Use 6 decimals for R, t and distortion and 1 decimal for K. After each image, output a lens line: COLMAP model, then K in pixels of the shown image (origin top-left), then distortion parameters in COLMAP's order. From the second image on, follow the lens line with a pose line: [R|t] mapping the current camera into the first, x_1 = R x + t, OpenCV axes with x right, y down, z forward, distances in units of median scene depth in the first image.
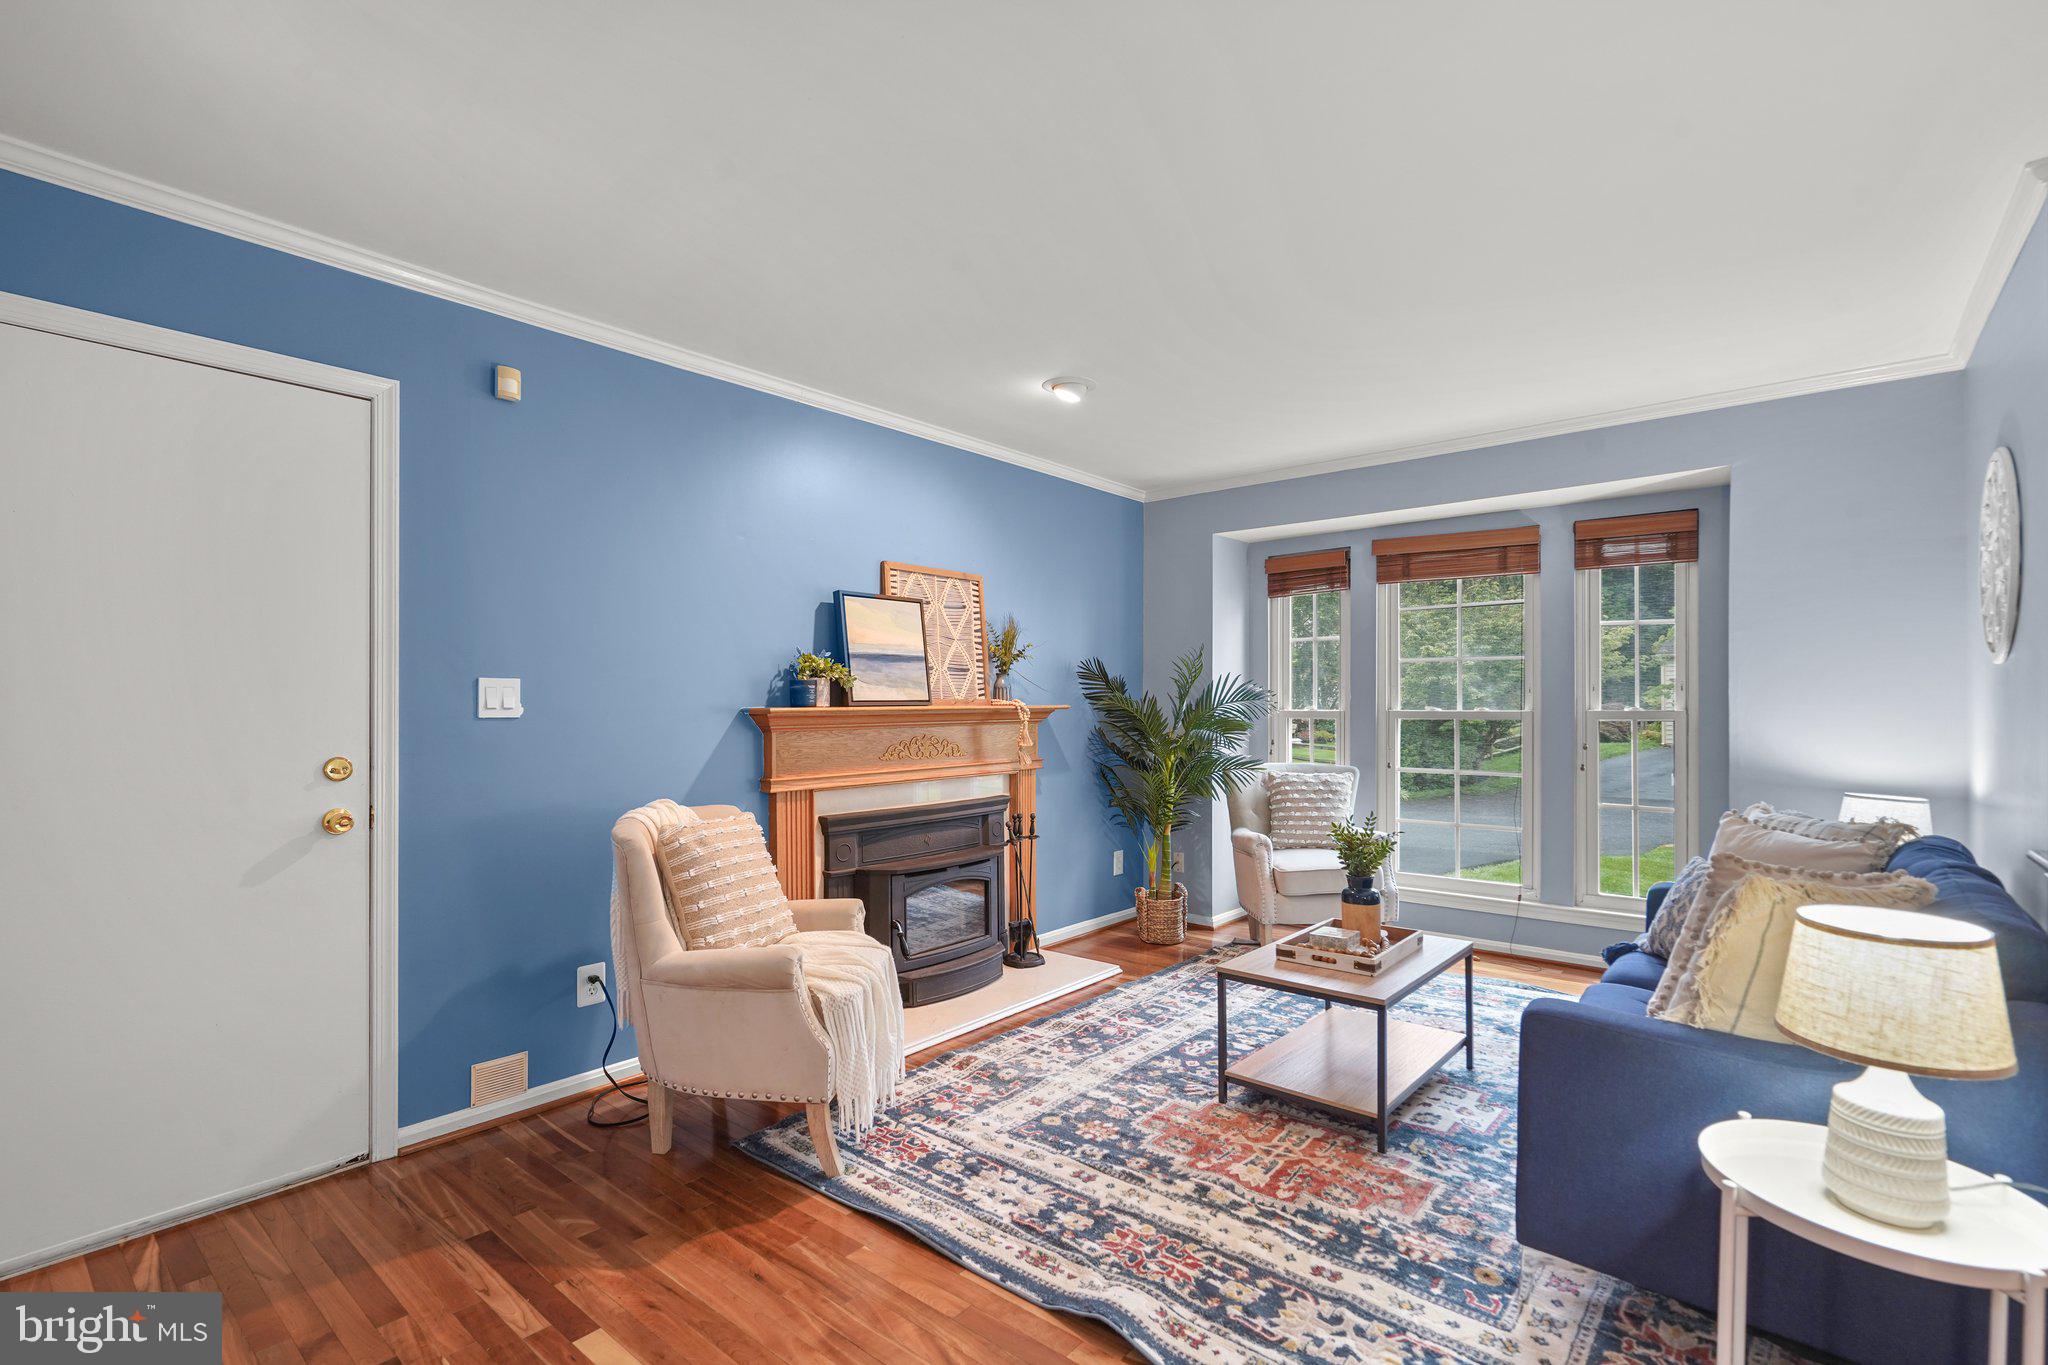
lens RADIAL K [[942.4, 0, 1019.8], [0, 942.4, 698.0], [0, 0, 1]] dist [-0.000318, 0.000120]
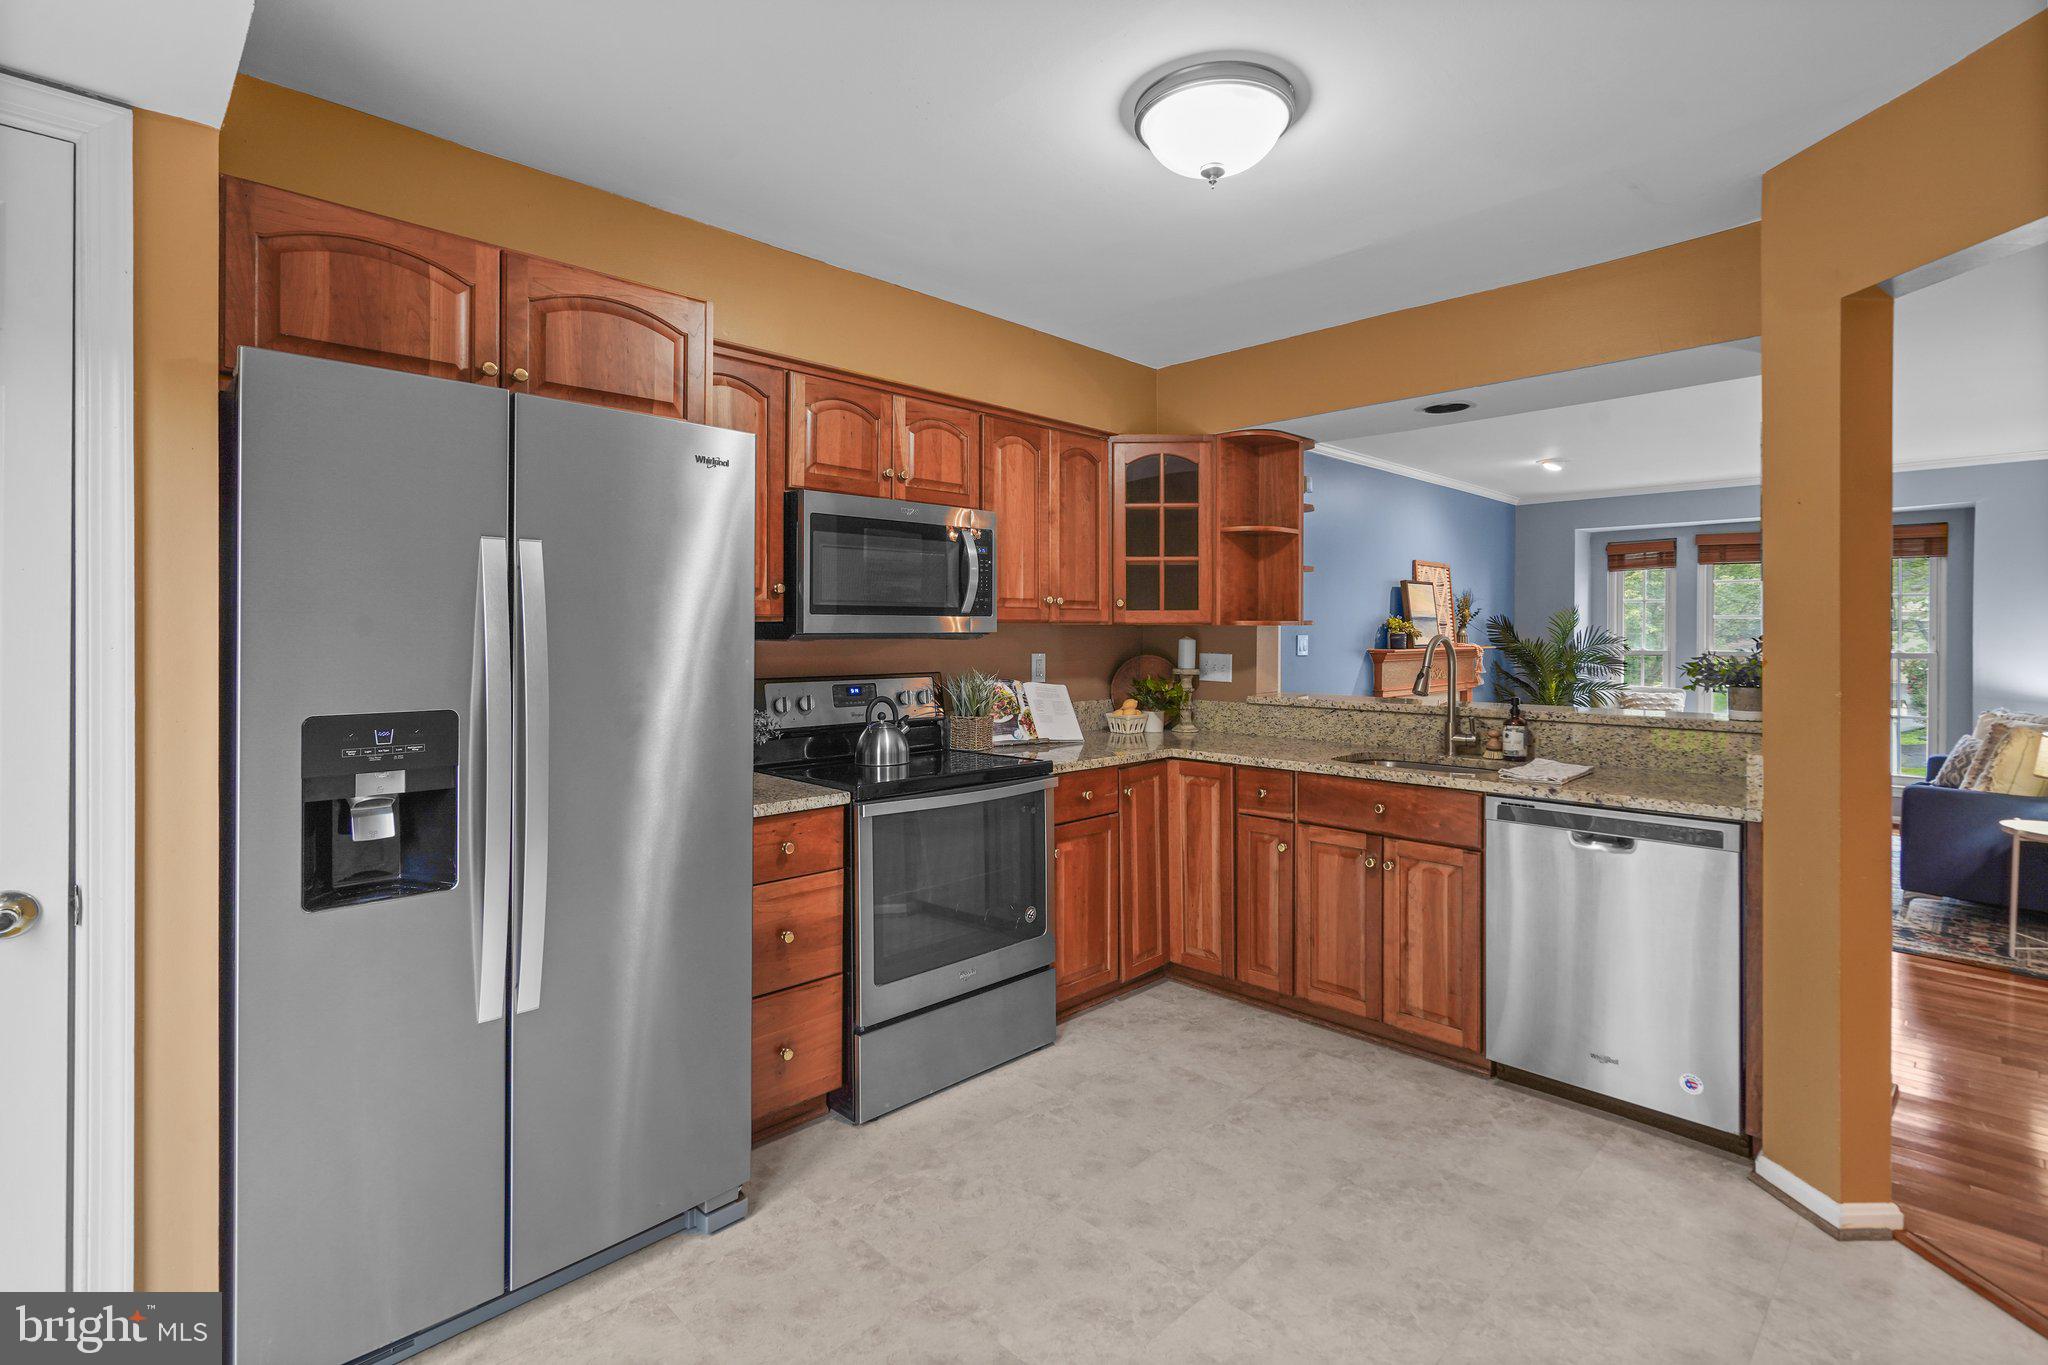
lens RADIAL K [[961.7, 0, 1010.0], [0, 961.7, 631.9], [0, 0, 1]] dist [0.000419, -0.000083]
pose [[0.995585, 0.004306, -0.093766, -0.877047], [-0.003562, 0.999961, 0.008101, -0.038862], [0.093797, -0.007731, 0.995561, -0.949759]]
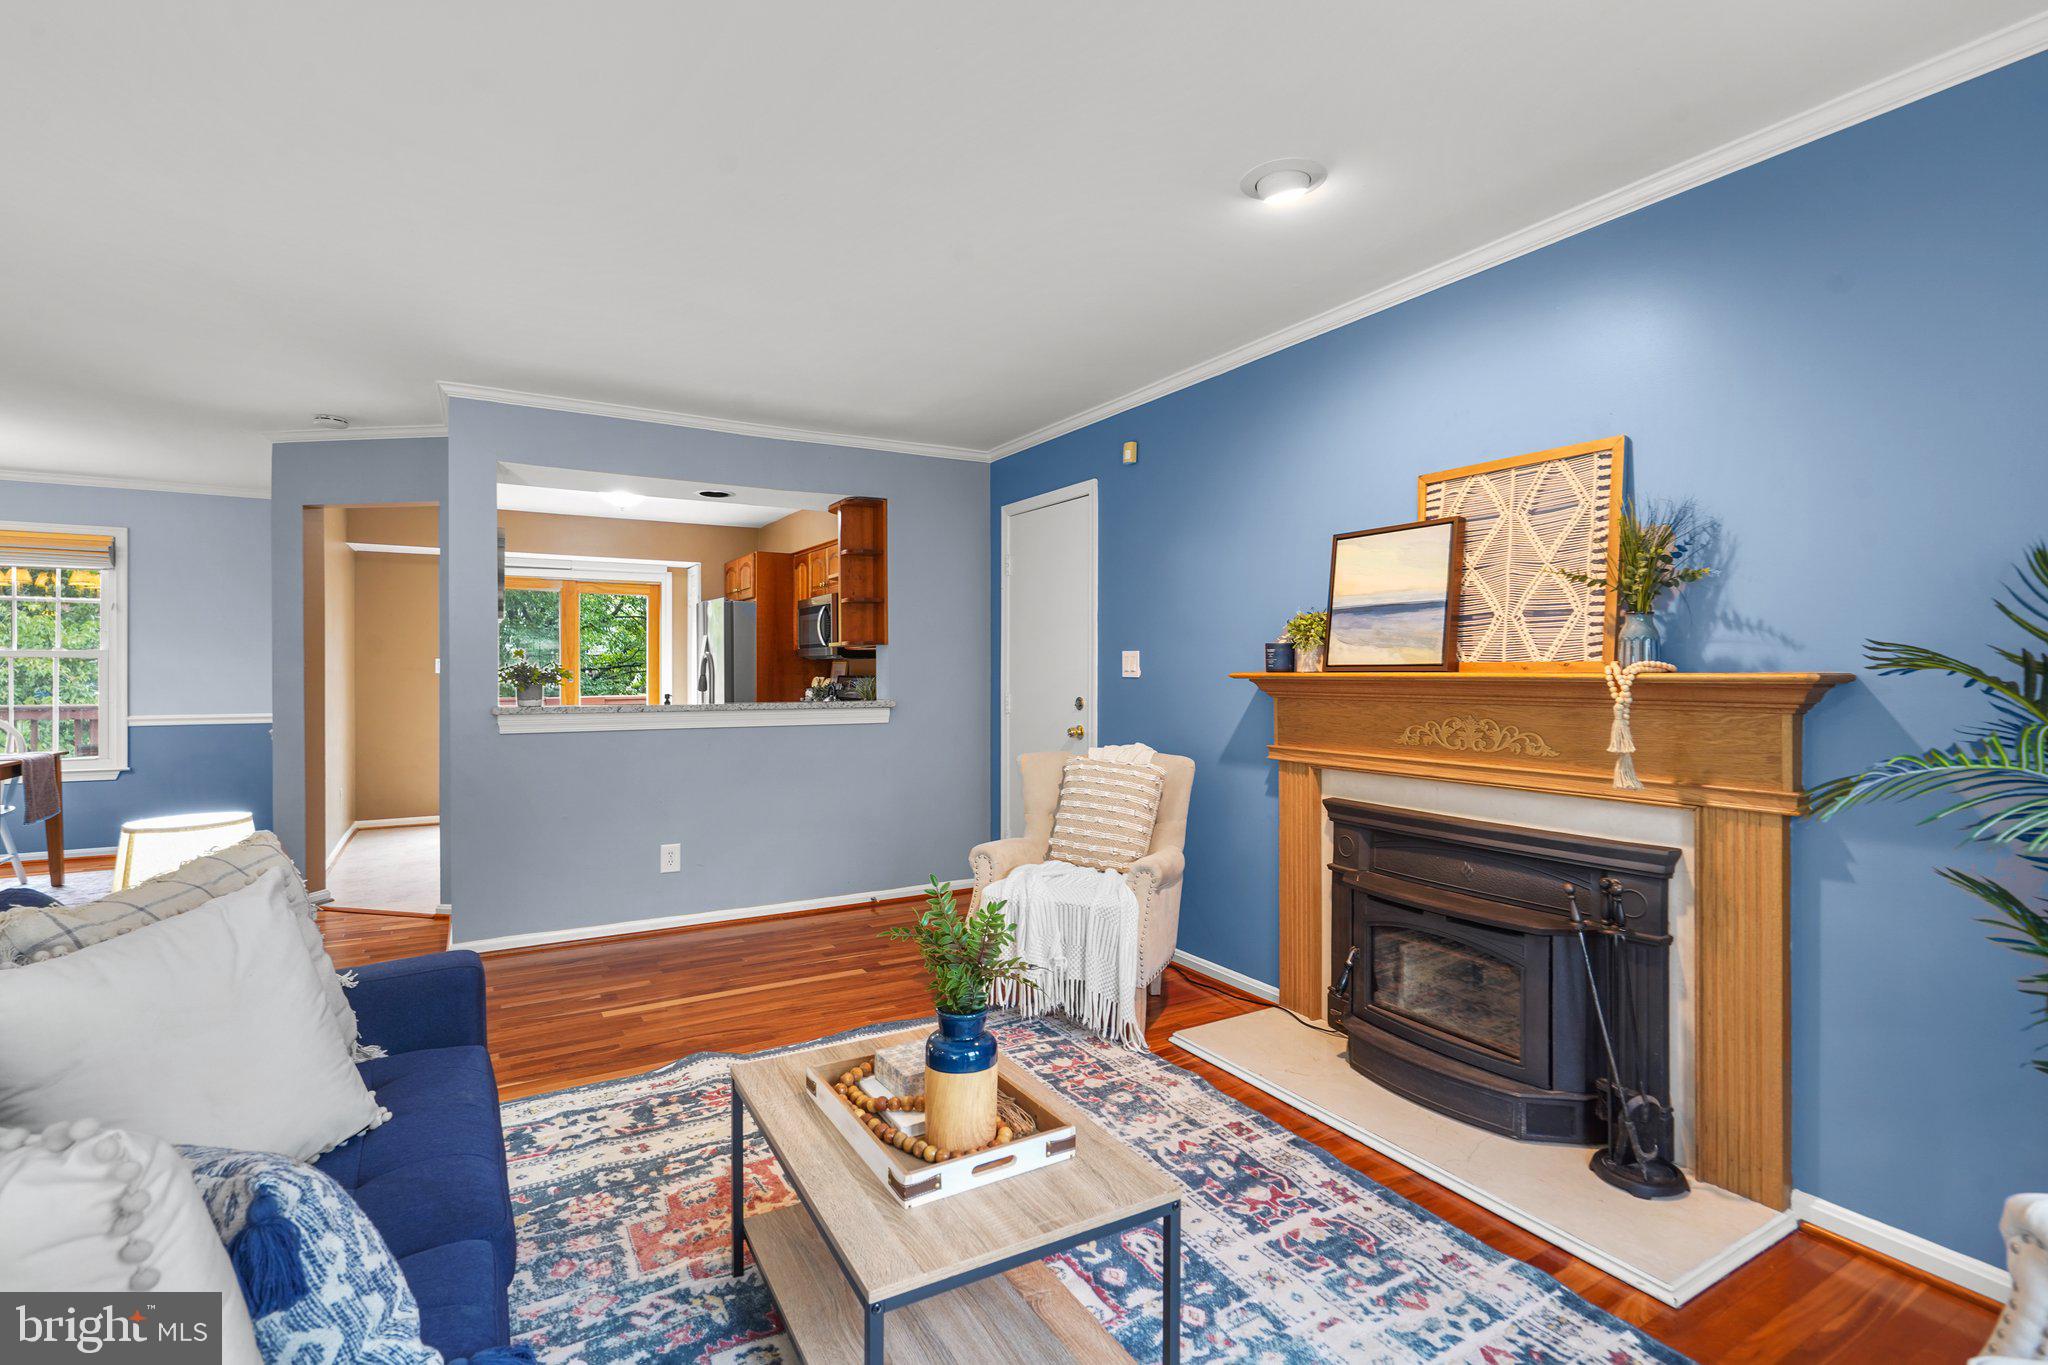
lens RADIAL K [[944.5, 0, 1024.8], [0, 944.5, 670.8], [0, 0, 1]] dist [-0.001057, 0.000052]
pose [[-0.325491, 0.004932, -0.945532, 0.829130], [0.006428, 0.999975, 0.003004, 0.003855], [0.945523, -0.005100, -0.325514, 1.193438]]
